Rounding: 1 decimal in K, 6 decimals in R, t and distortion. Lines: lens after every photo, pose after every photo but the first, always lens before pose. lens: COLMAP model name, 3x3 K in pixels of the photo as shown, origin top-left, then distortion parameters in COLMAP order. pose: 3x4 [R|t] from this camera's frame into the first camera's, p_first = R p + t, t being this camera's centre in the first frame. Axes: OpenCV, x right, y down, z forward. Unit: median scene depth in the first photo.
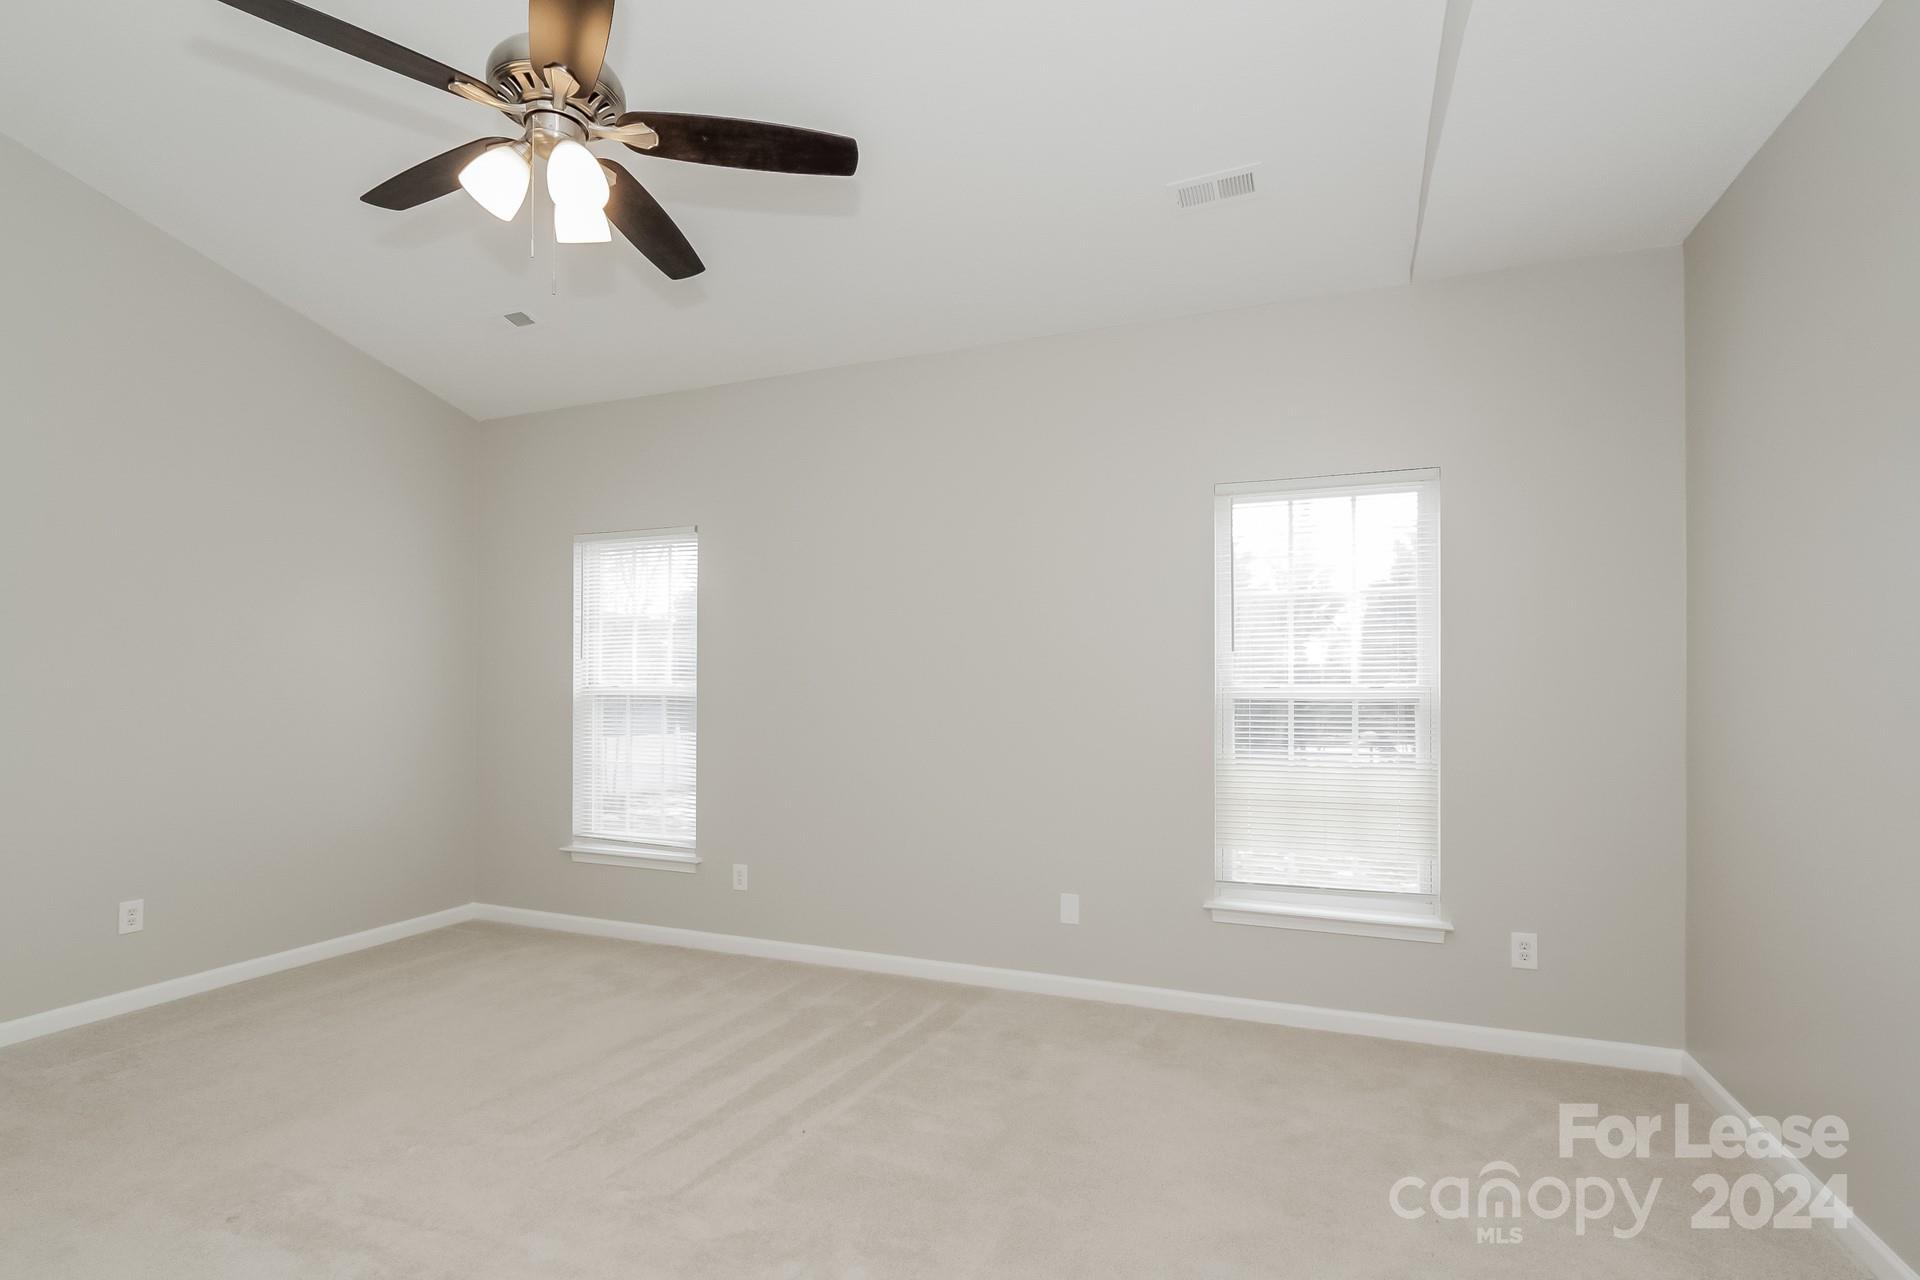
lens RADIAL K [[874.3, 0, 960.4], [0, 874.3, 656.3], [0, 0, 1]] dist [-0.001131, -0.000051]
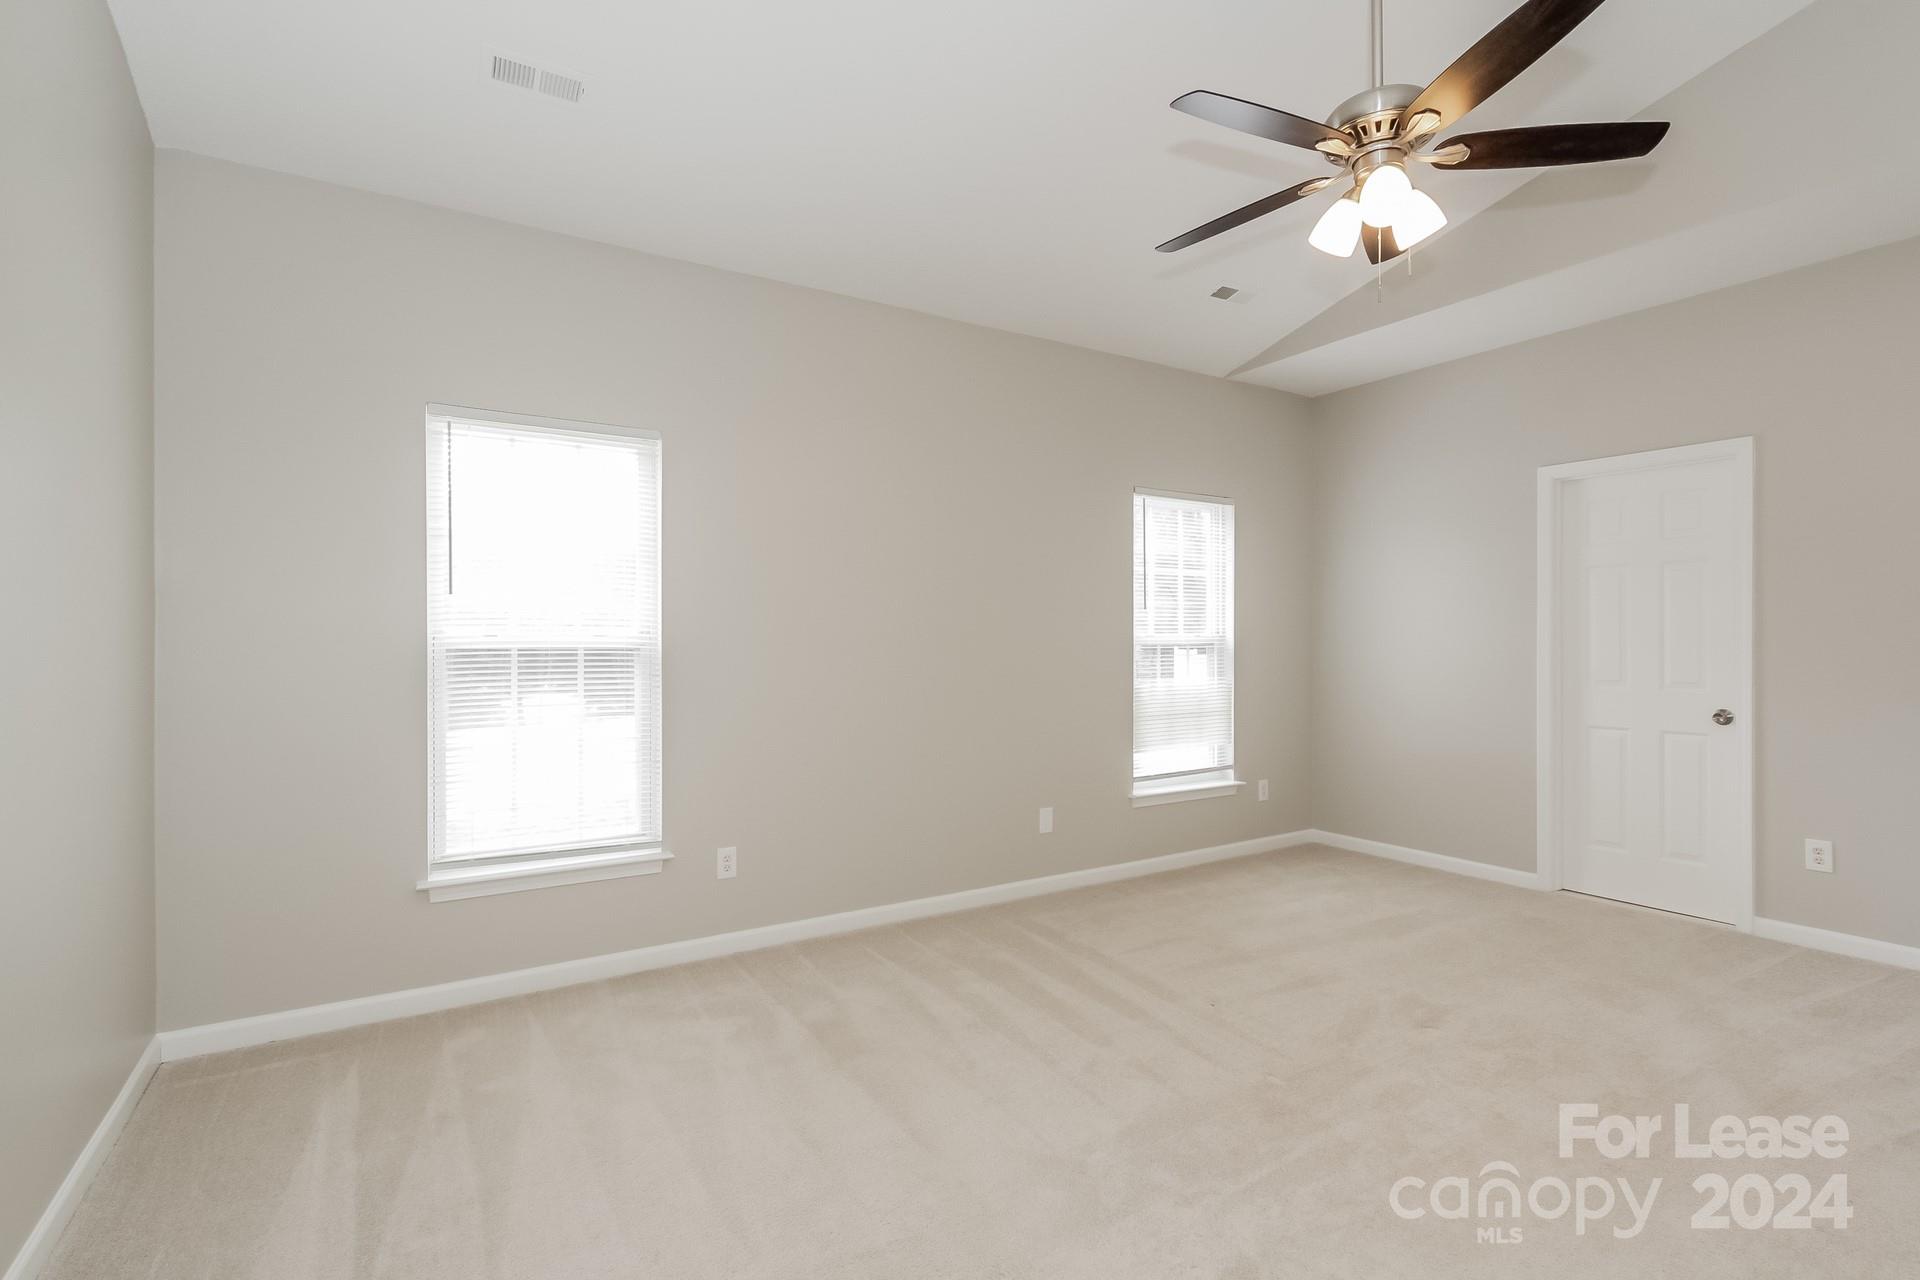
lens RADIAL K [[919.6, 0, 932.2], [0, 919.6, 634.4], [0, 0, 1]] dist [-0.000072, 0.019894]
pose [[0.611283, -0.002859, 0.791407, -0.756176], [-0.024713, 0.999437, 0.022698, 0.008266], [-0.791027, -0.033433, 0.610868, 0.285819]]
